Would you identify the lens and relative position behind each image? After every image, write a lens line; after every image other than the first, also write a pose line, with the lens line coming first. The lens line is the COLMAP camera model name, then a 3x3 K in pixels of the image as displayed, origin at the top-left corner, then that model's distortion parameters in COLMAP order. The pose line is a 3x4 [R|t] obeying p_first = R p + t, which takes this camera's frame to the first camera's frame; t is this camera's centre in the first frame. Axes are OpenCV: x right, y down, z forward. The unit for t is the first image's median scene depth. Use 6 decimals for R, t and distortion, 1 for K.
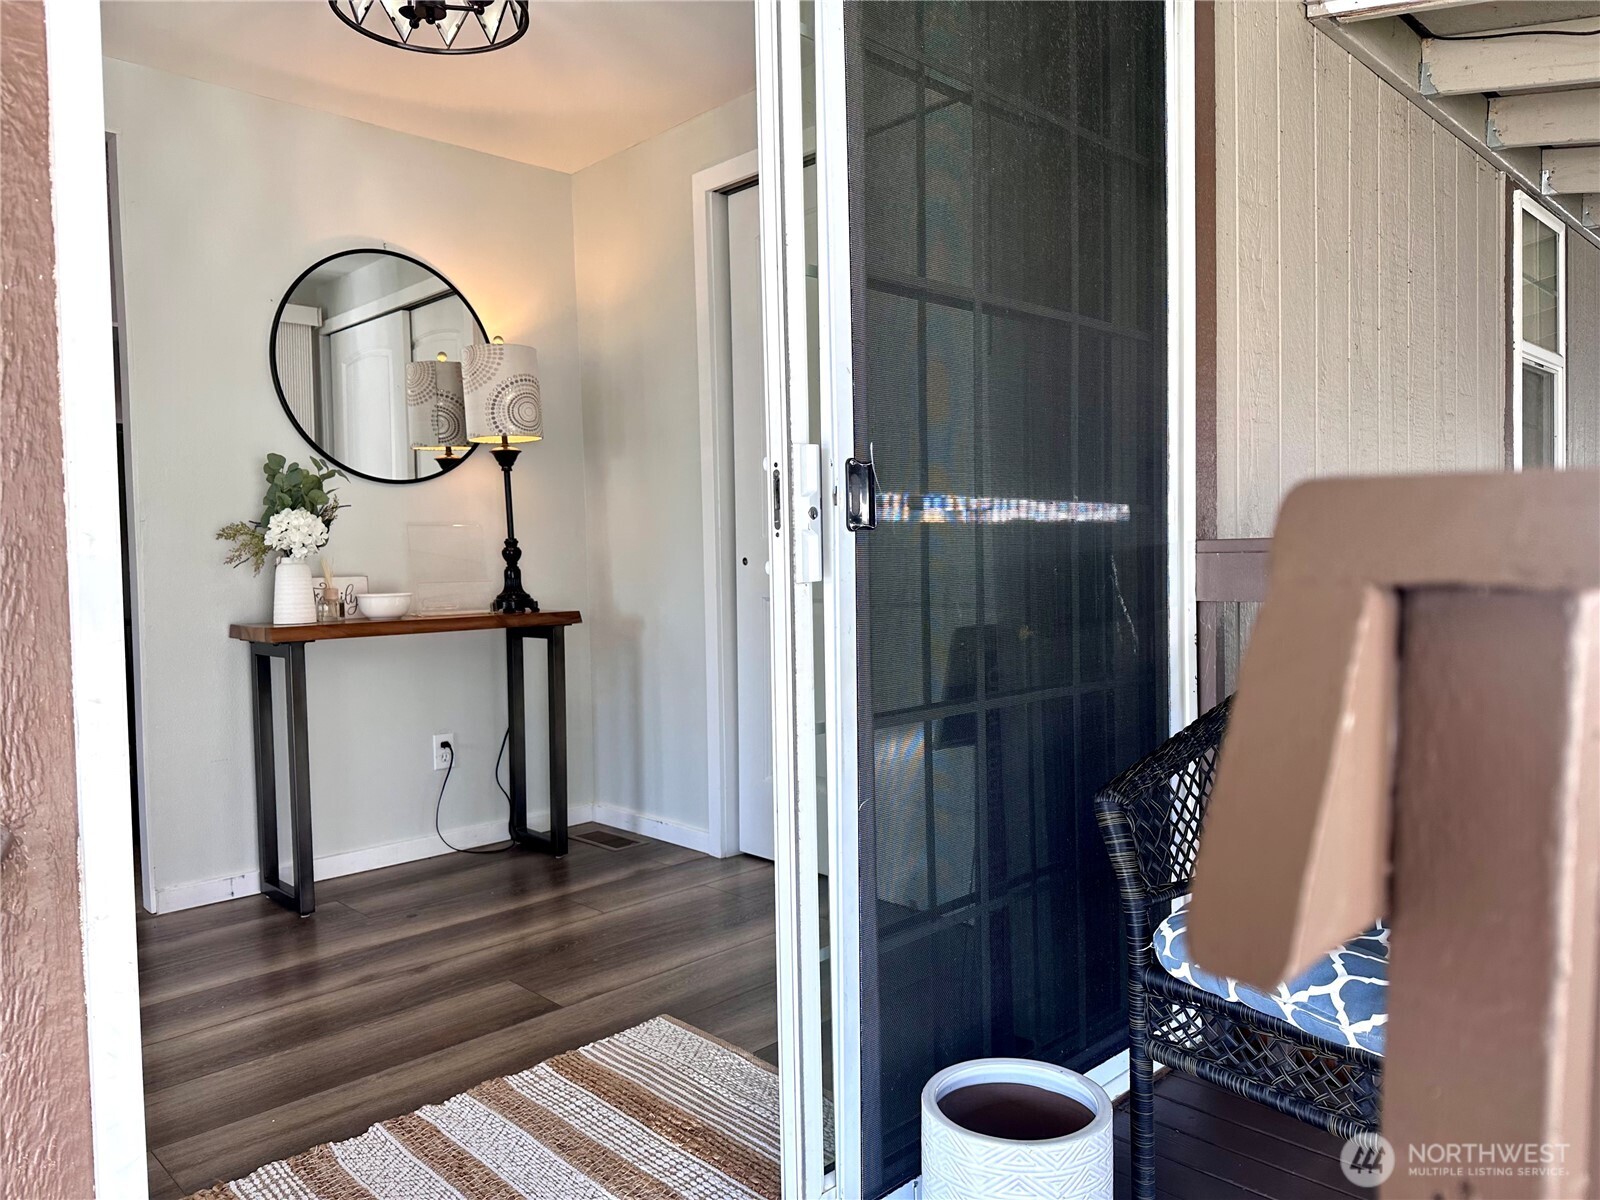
lens RADIAL K [[1109.9, 0, 804.4], [0, 1109.9, 573.1], [0, 0, 1]] dist [0.146371, -0.261221]
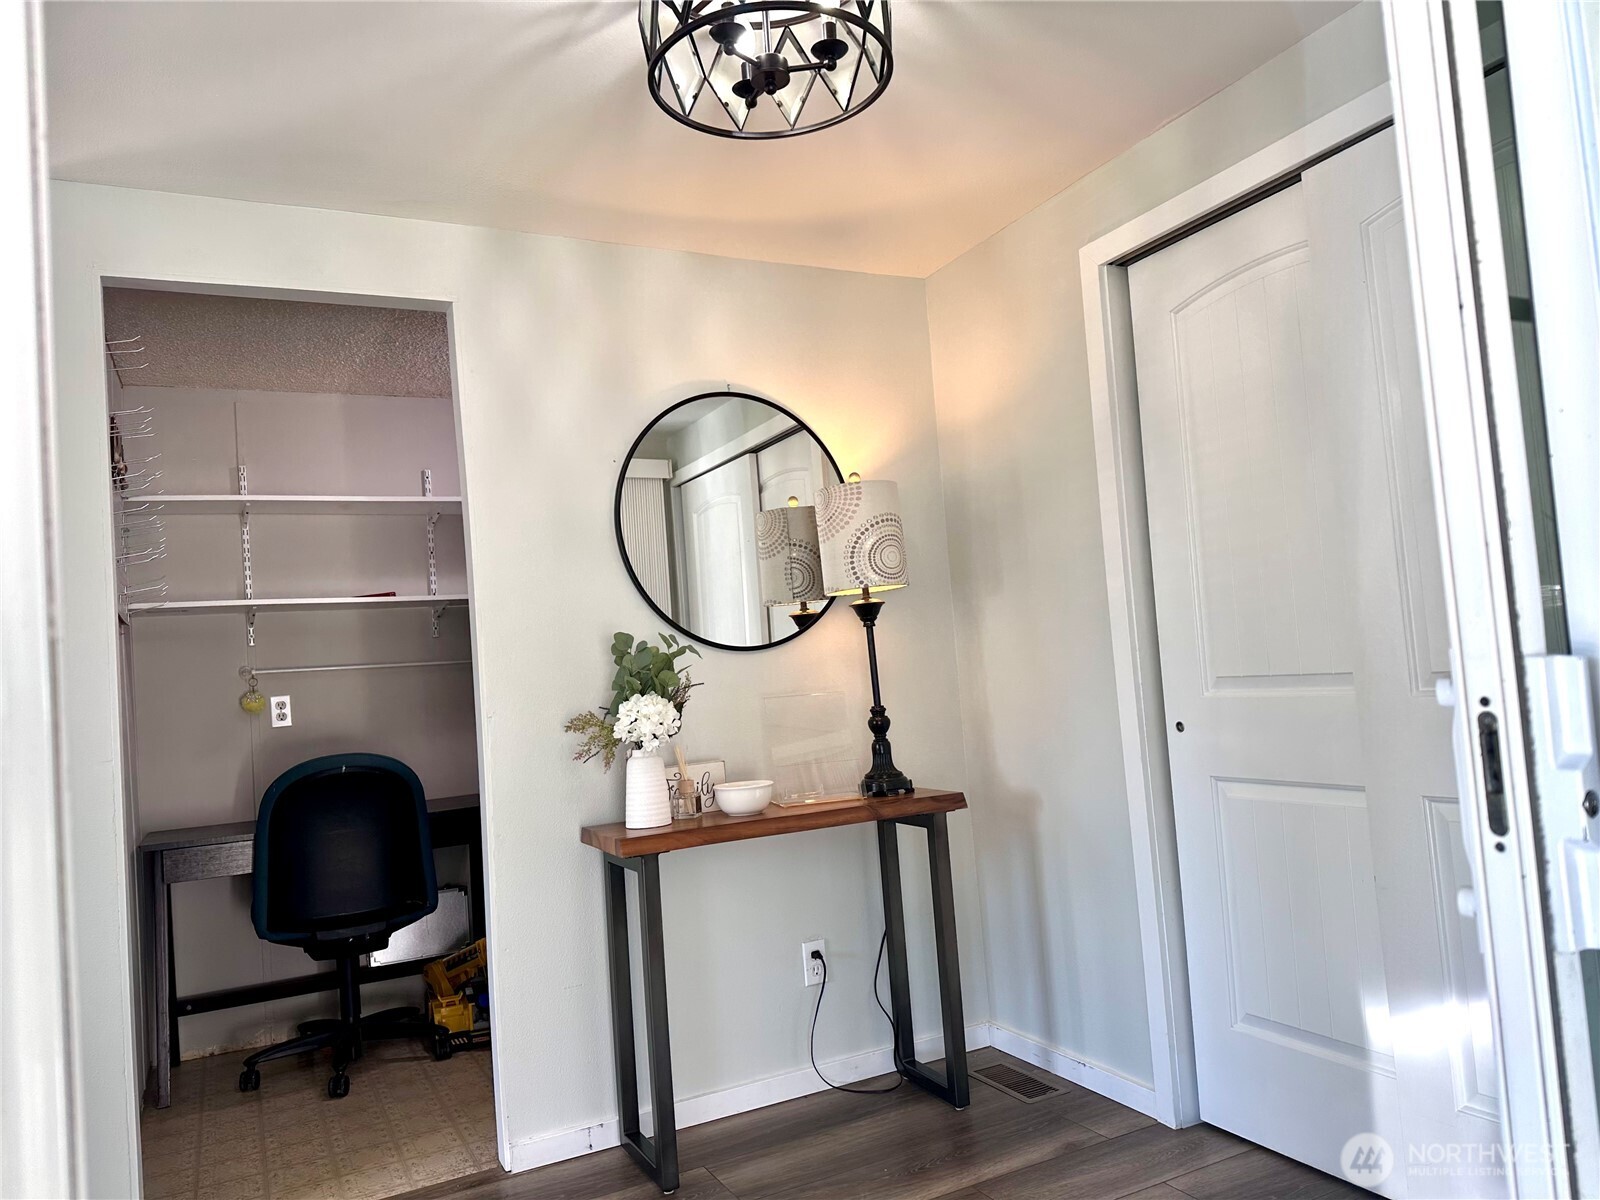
lens RADIAL K [[1114.7, 0, 800.0], [0, 1114.7, 600.0], [0, 0, 1]] dist [0.163490, -0.189530]
pose [[0.953480, -0.065215, -0.294317, -0.066041], [0.043815, 0.995932, -0.078735, -0.047638], [0.298255, 0.062177, 0.952459, 0.178490]]
